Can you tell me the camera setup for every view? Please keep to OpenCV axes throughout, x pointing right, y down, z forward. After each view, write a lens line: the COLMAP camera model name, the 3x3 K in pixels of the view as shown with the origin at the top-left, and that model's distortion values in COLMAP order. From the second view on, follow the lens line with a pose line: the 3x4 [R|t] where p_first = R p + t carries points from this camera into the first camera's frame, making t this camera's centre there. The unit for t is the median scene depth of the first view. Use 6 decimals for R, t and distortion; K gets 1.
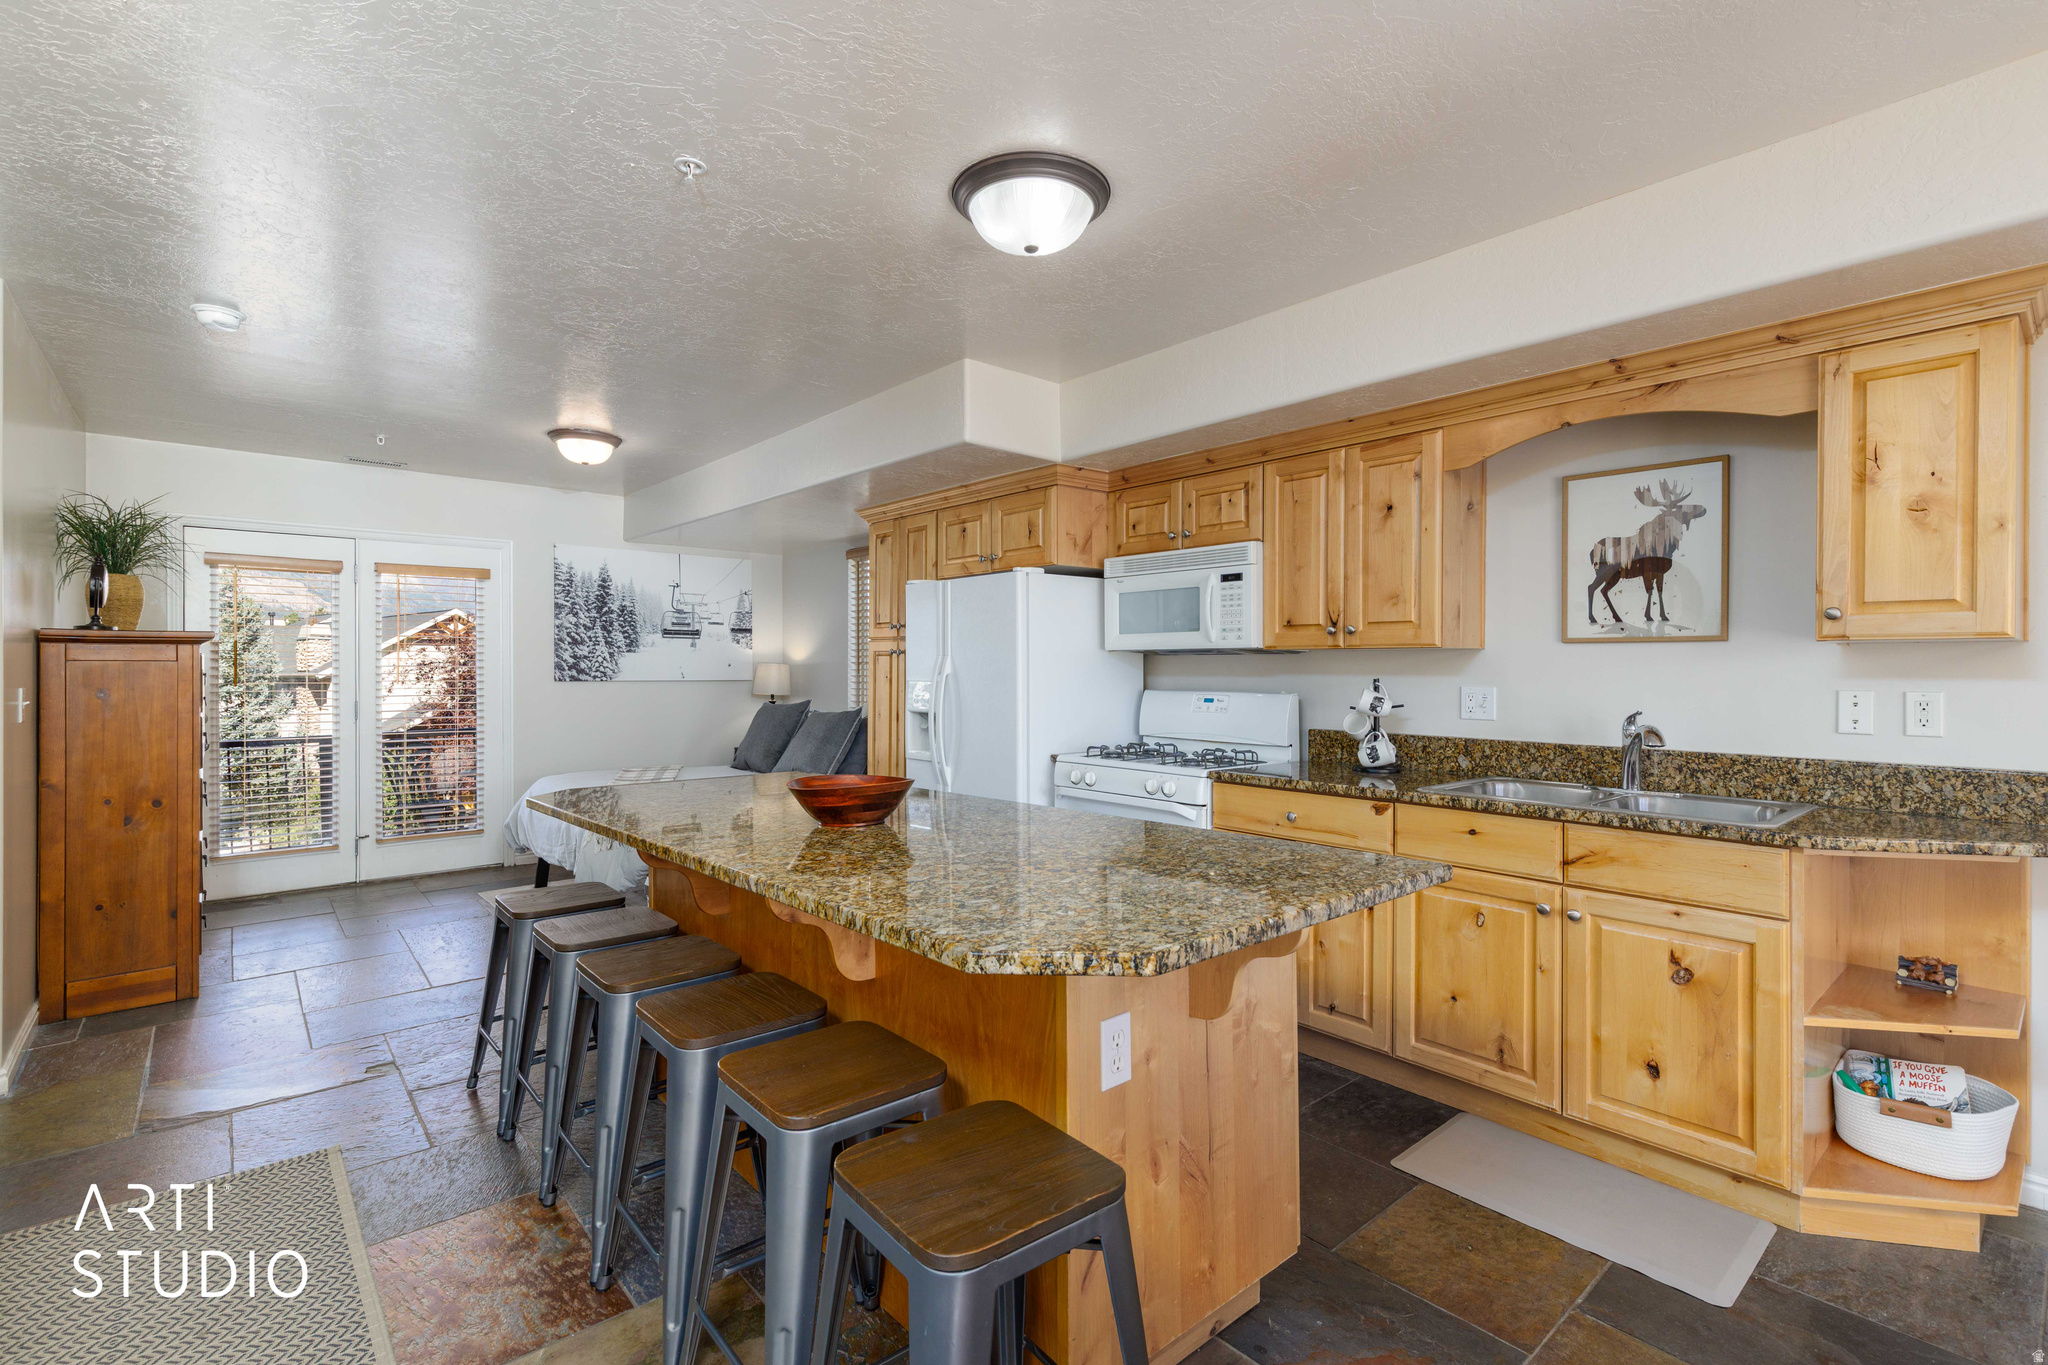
lens RADIAL K [[928.1, 0, 1021.6], [0, 928.1, 672.0], [0, 0, 1]] dist [0.008394, -0.001751]
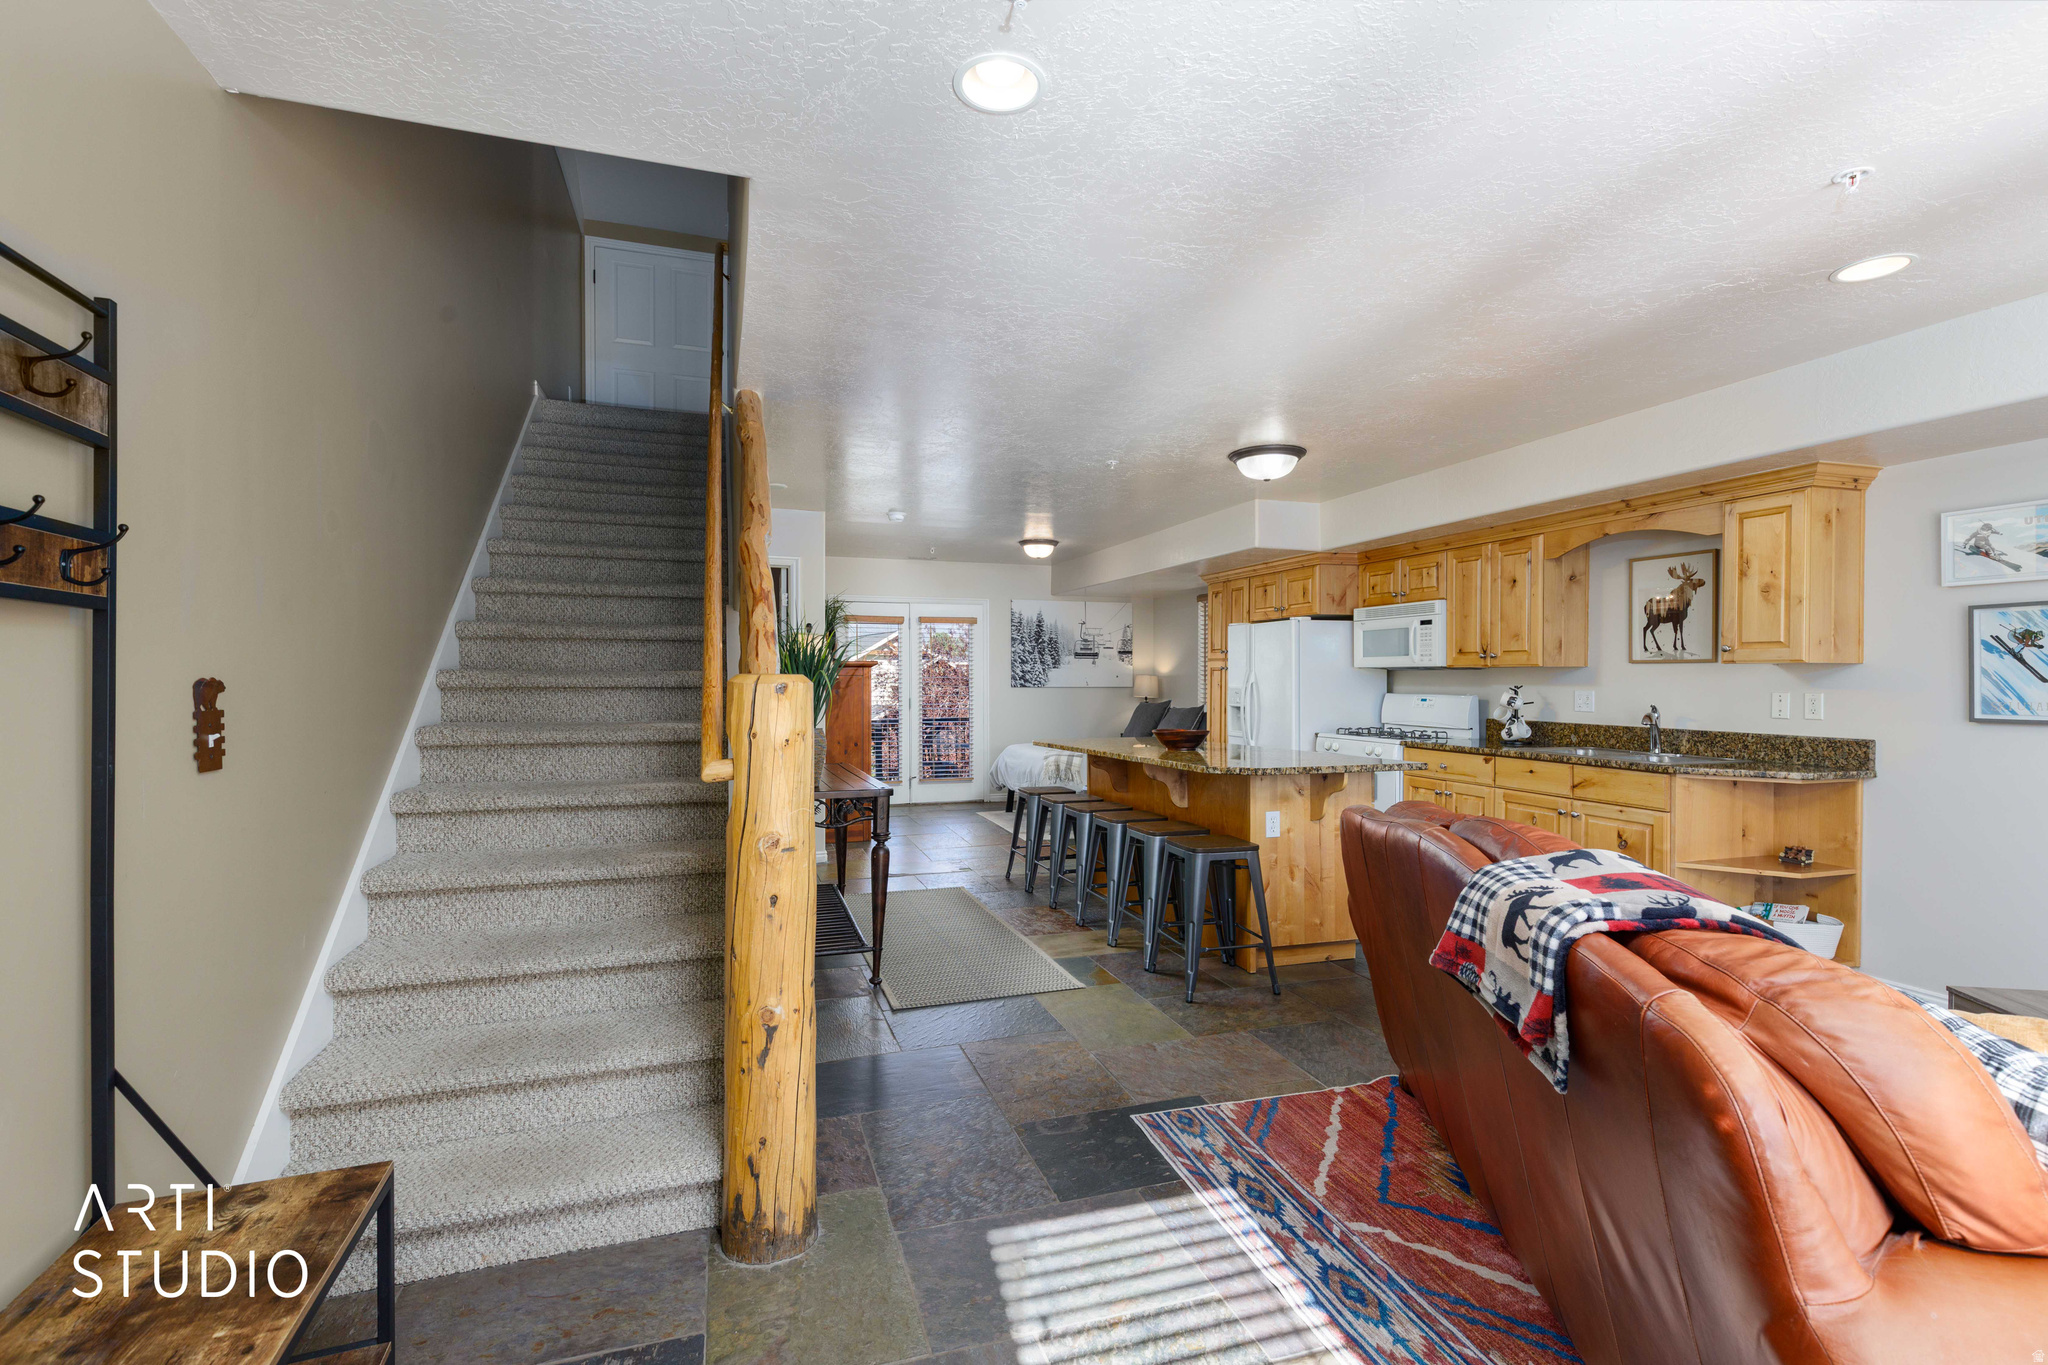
lens RADIAL K [[928.1, 0, 1016.2], [0, 928.1, 684.1], [0, 0, 1]] dist [0.008394, -0.001751]
pose [[0.920648, 0.001584, -0.390391, 0.202007], [-0.000397, 0.999995, 0.003121, 0.000177], [0.390394, -0.002718, 0.920644, -0.755183]]
